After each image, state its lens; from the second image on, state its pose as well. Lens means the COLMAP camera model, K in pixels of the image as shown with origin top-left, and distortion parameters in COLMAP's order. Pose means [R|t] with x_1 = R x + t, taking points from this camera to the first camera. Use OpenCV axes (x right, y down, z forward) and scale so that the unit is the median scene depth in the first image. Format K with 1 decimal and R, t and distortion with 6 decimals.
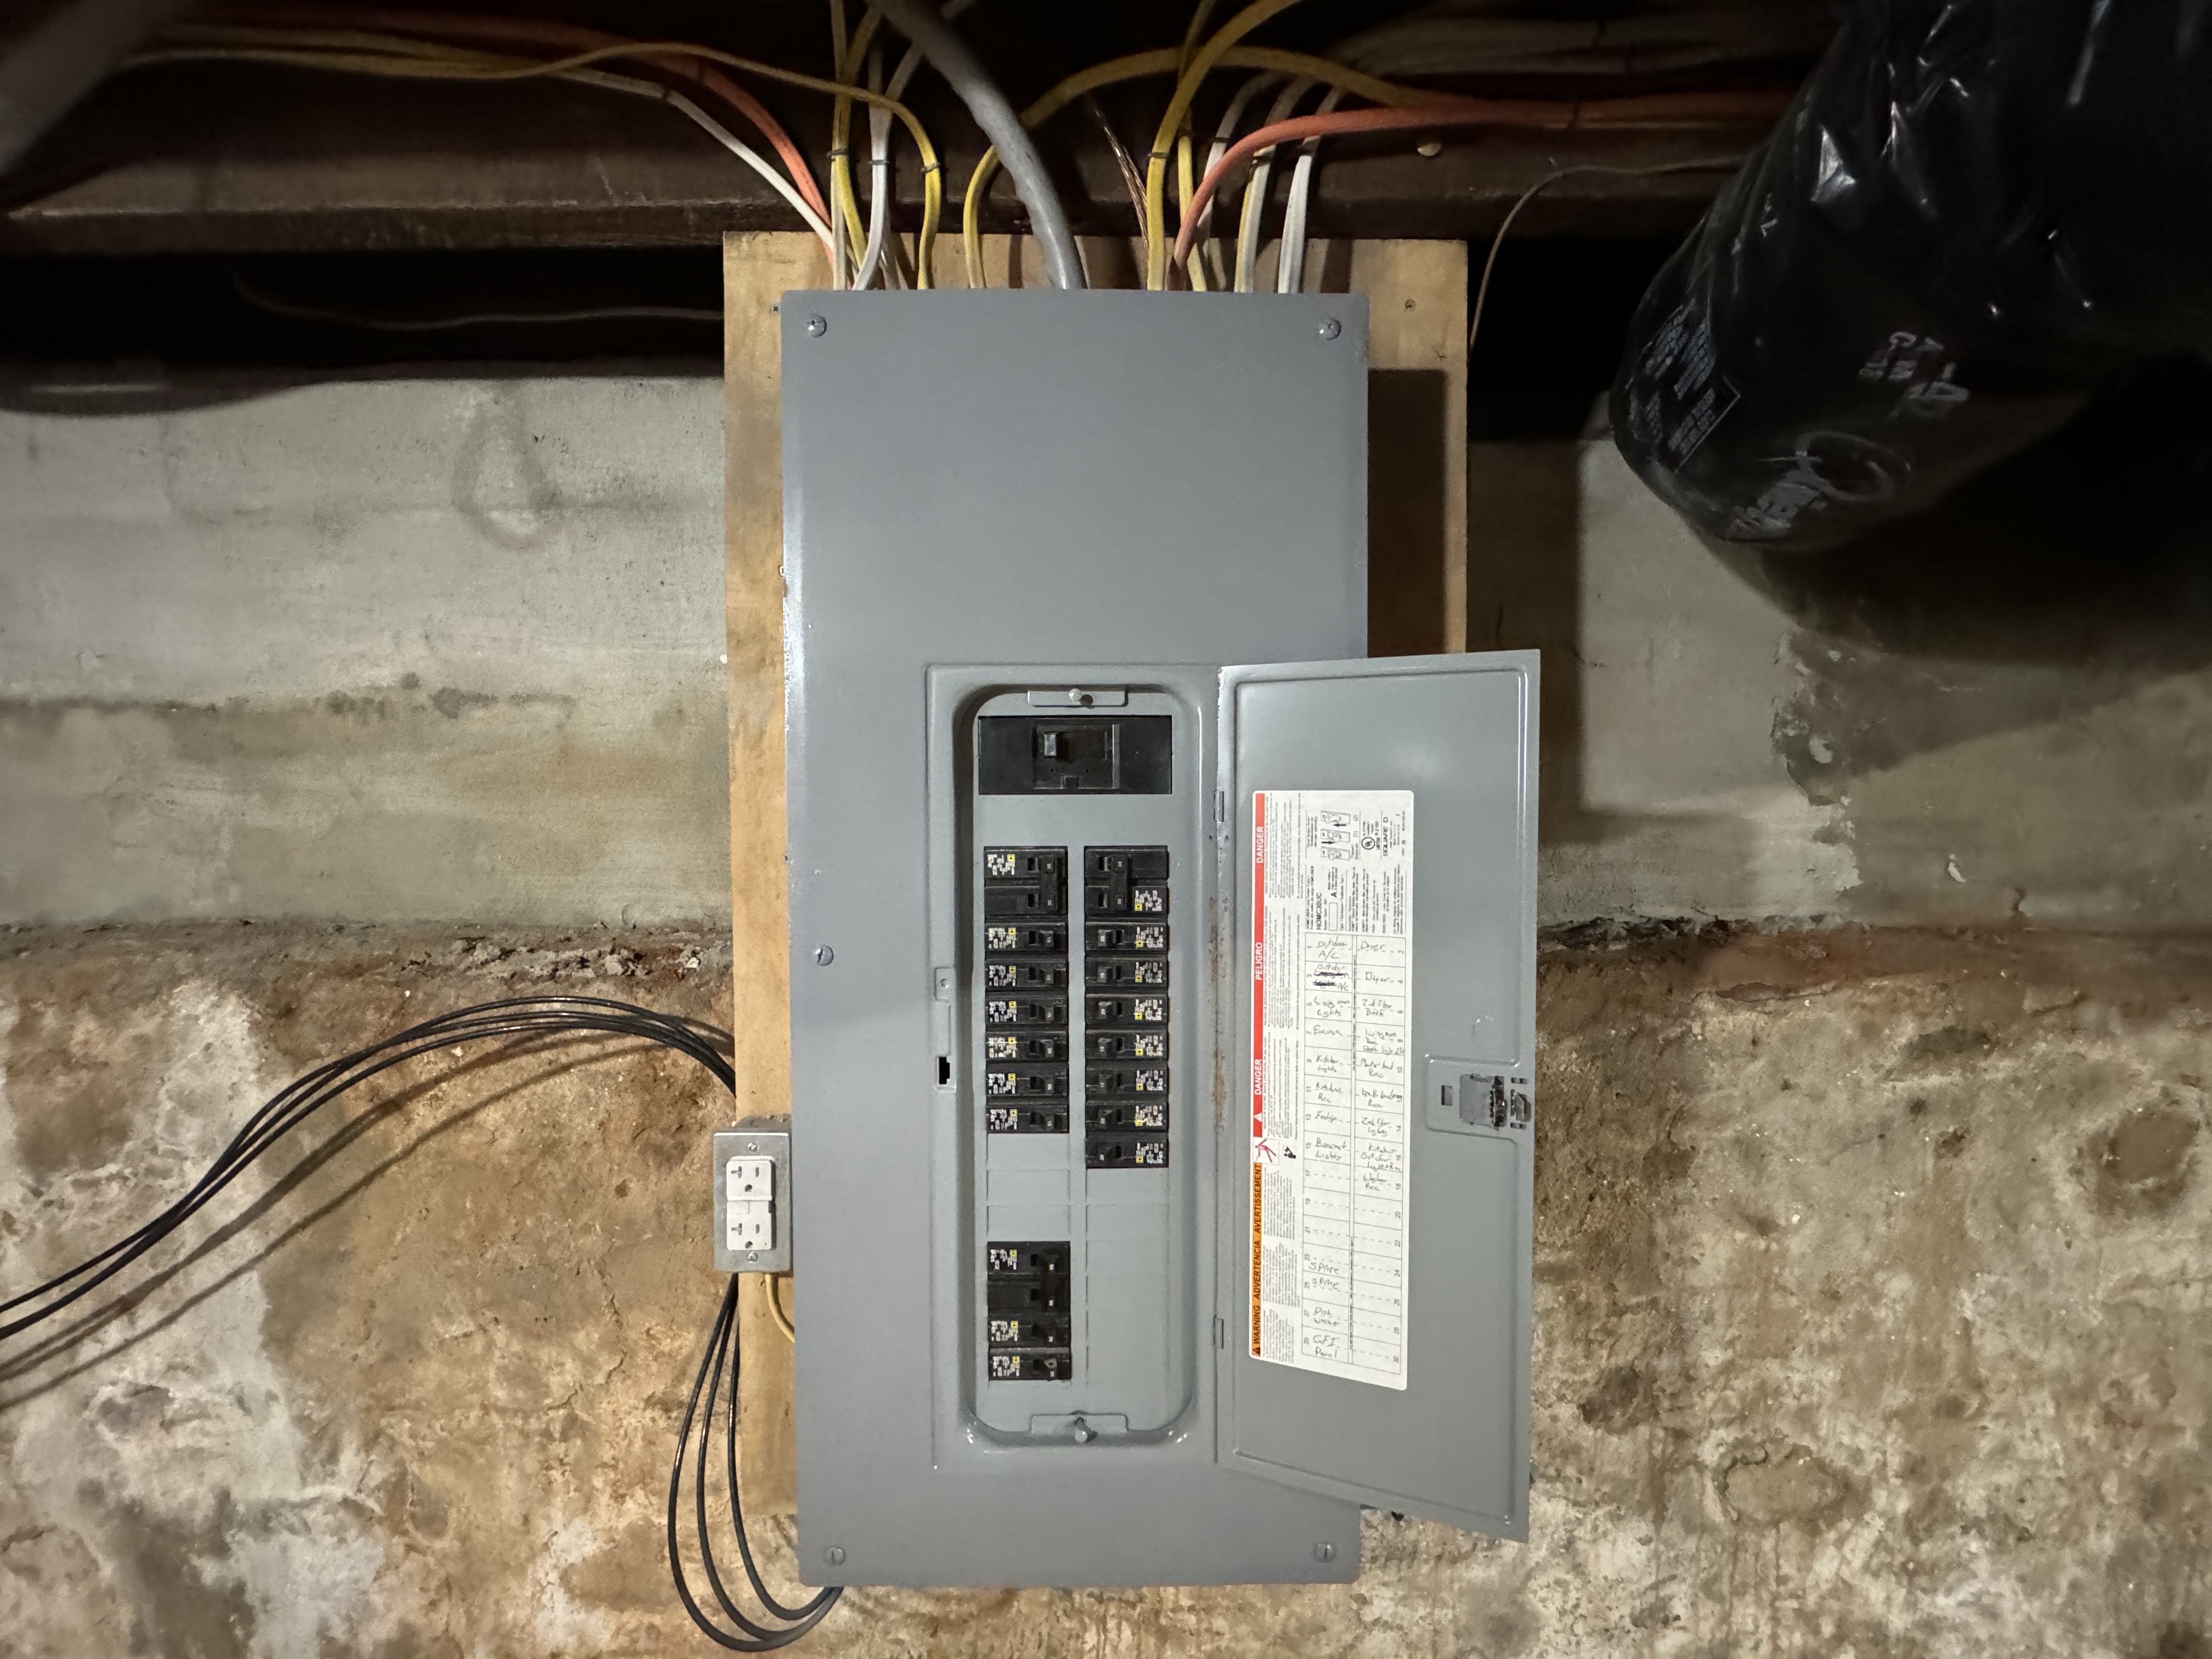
lens RADIAL K [[880.4, 0, 1106.7], [0, 880.4, 827.9], [0, 0, 1]] dist [-0.003253, 0.000580]
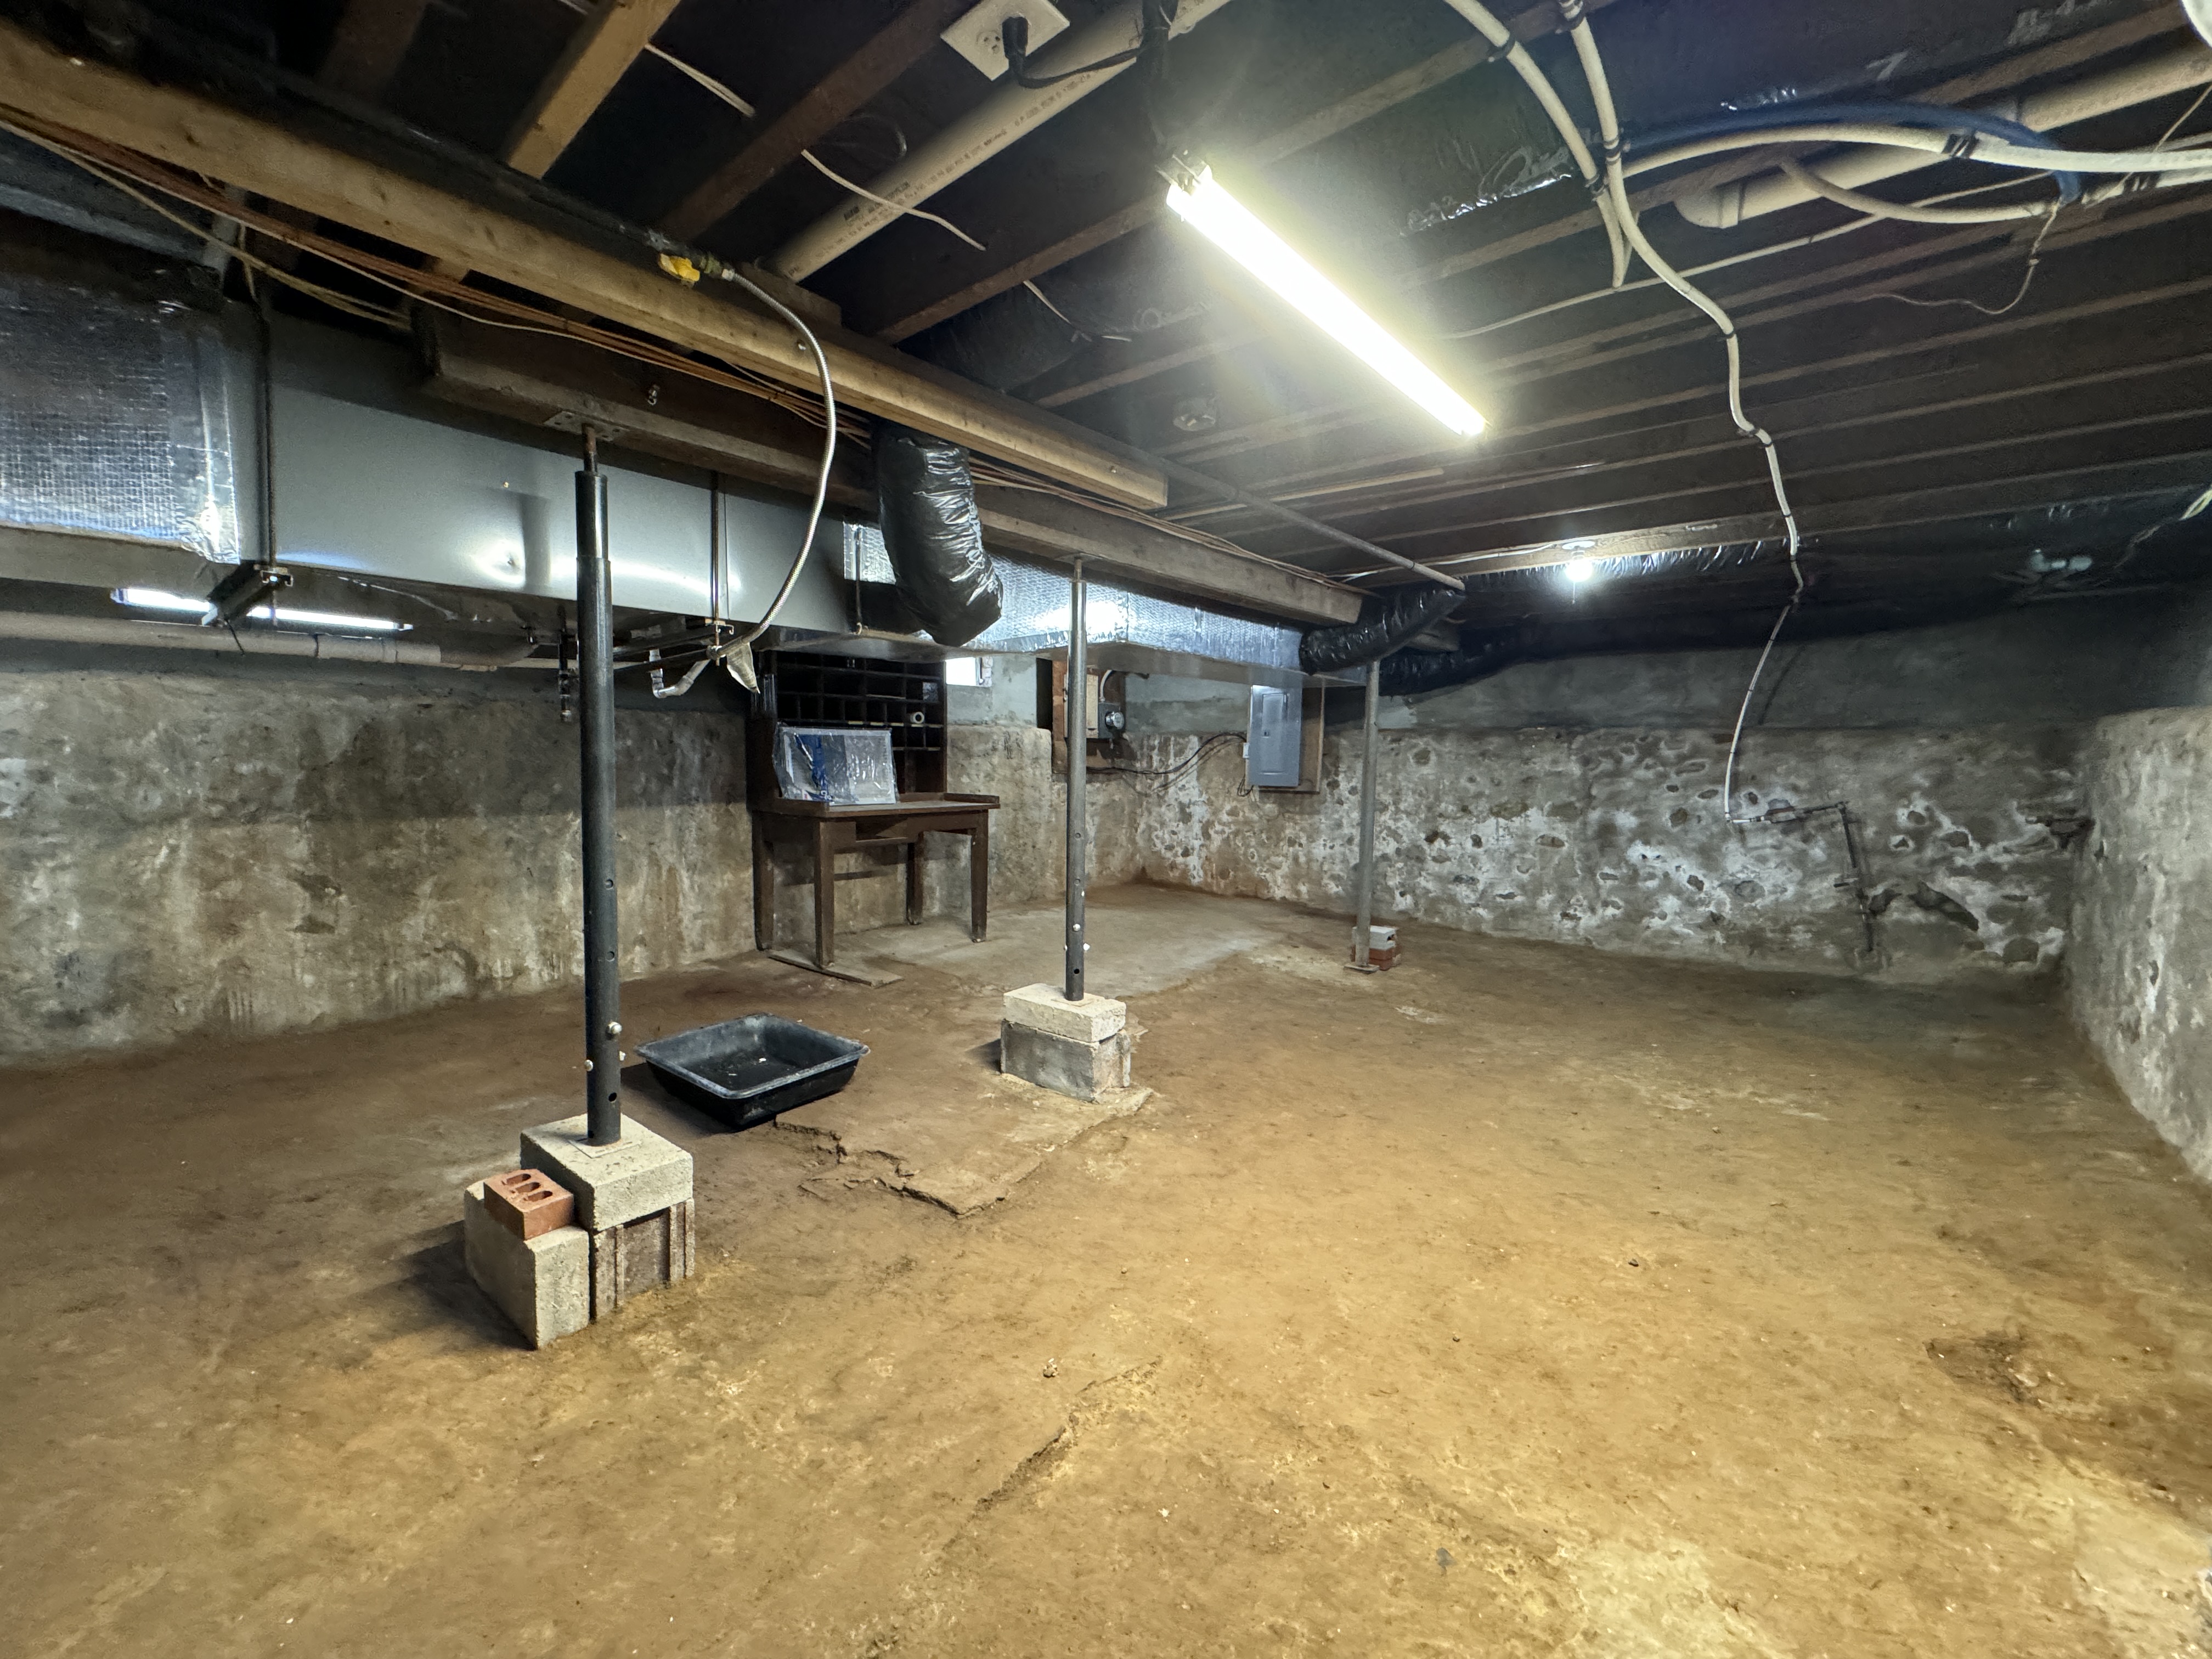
lens RADIAL K [[880.4, 0, 1101.0], [0, 880.4, 823.6], [0, 0, 1]] dist [-0.003253, 0.000580]
pose [[0.765475, 0.052330, -0.641334, 3.596932], [-0.032991, 0.998569, 0.042101, 0.672547], [0.642620, -0.011069, 0.766105, -5.784177]]
